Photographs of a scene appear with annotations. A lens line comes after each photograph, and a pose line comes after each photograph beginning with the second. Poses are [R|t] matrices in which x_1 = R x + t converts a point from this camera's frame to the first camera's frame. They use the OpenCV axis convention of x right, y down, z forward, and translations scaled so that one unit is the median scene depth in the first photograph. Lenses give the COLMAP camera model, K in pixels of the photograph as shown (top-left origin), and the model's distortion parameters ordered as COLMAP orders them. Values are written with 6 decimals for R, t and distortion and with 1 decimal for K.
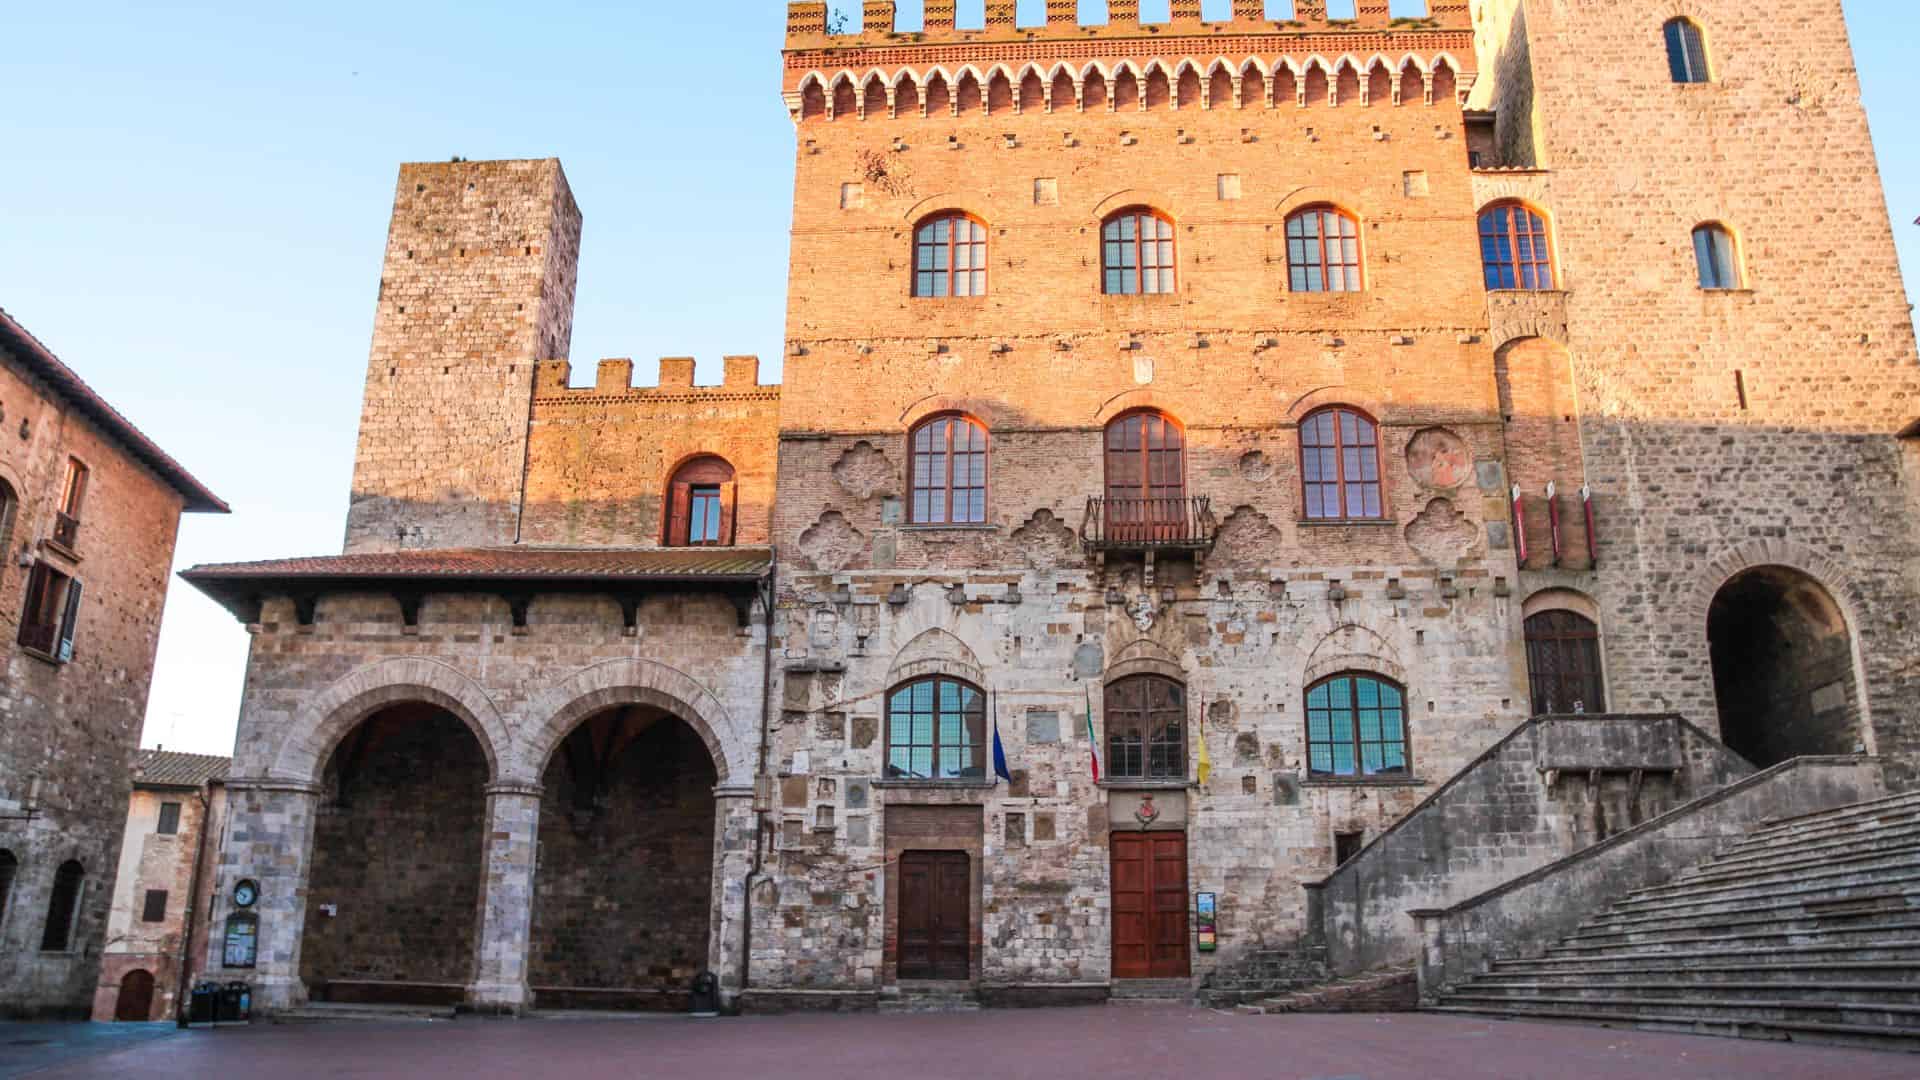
lens RADIAL K [[1485.5, 0, 958.8], [0, 1485.5, 480.0], [0, 0, 1]] dist [-0.199311, 0.175467]
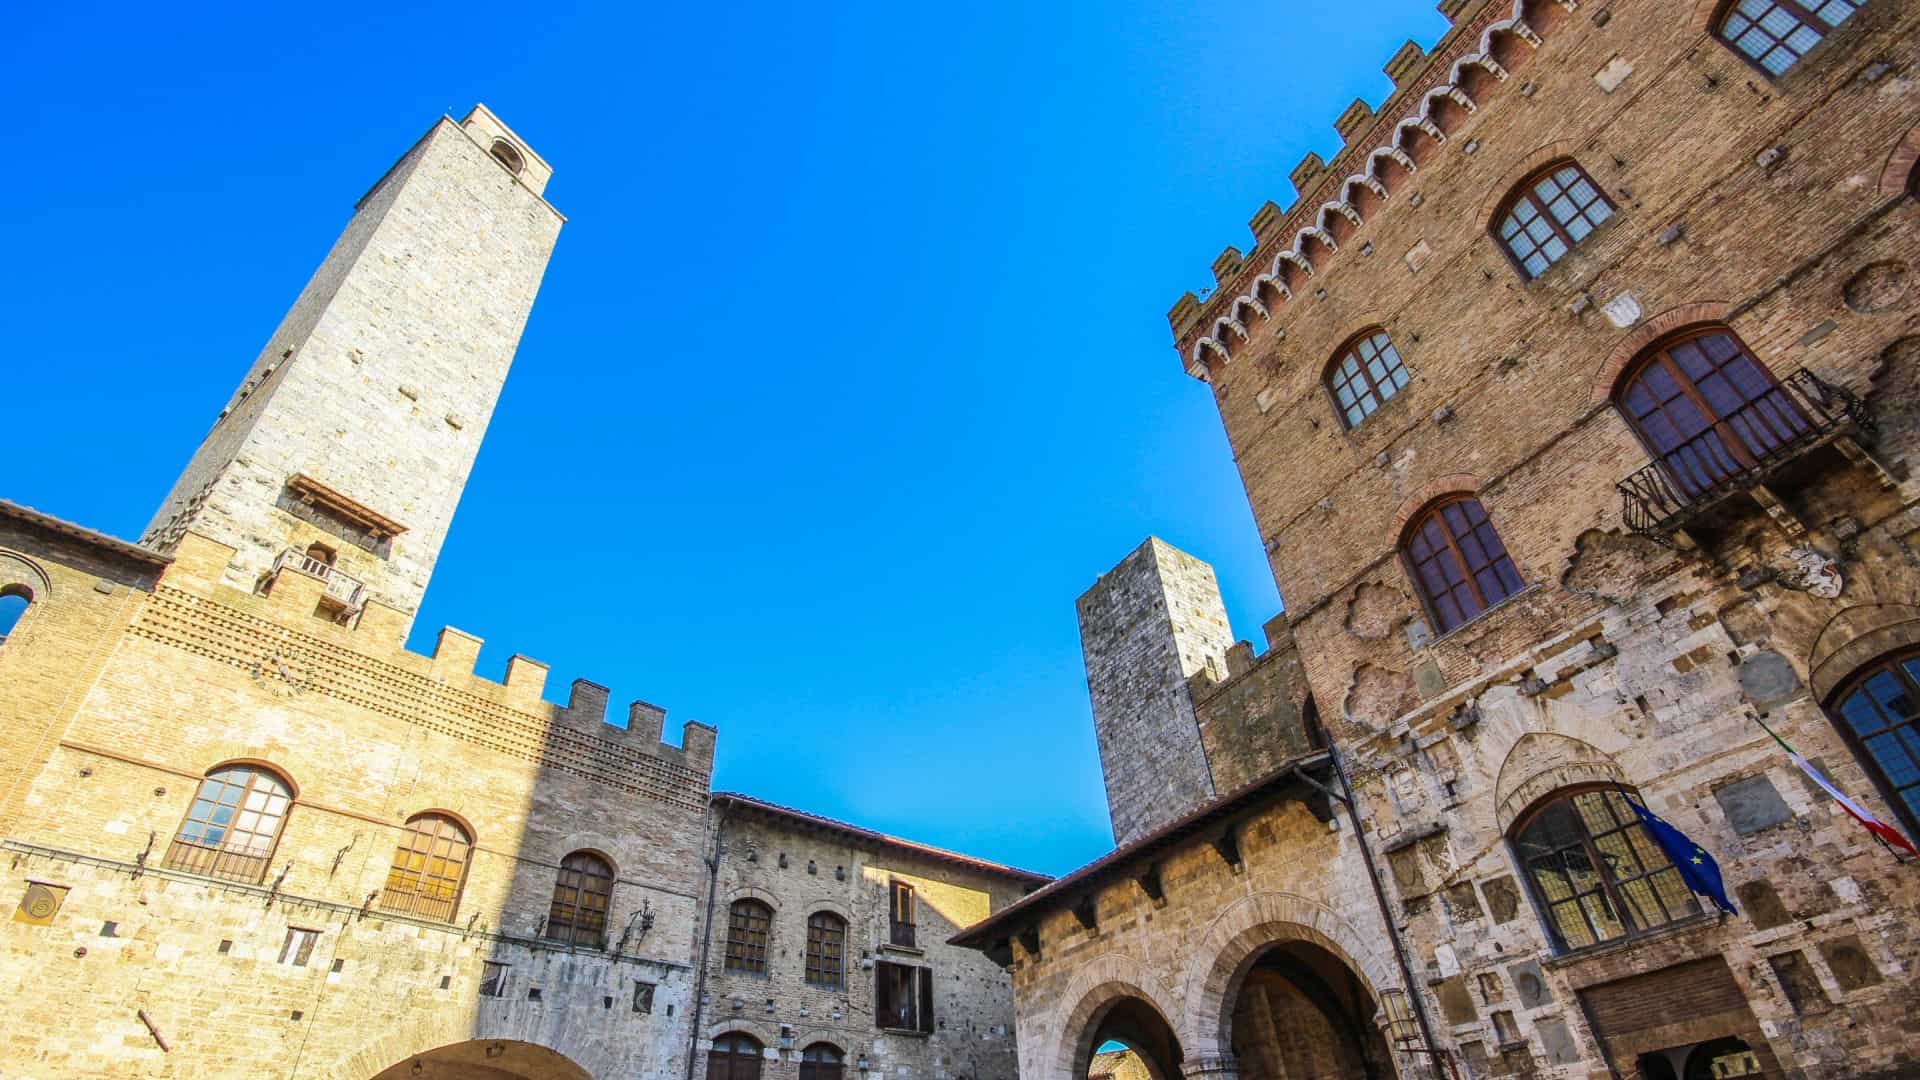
lens RADIAL K [[873.7, 0, 954.7], [0, 873.7, 581.9], [0, 0, 1]] dist [0.000533, -0.012796]
pose [[0.548739, -0.533639, -0.643518, 0.156636], [0.318244, 0.845149, -0.429470, 0.132821], [0.773050, 0.030871, 0.633593, 0.475393]]
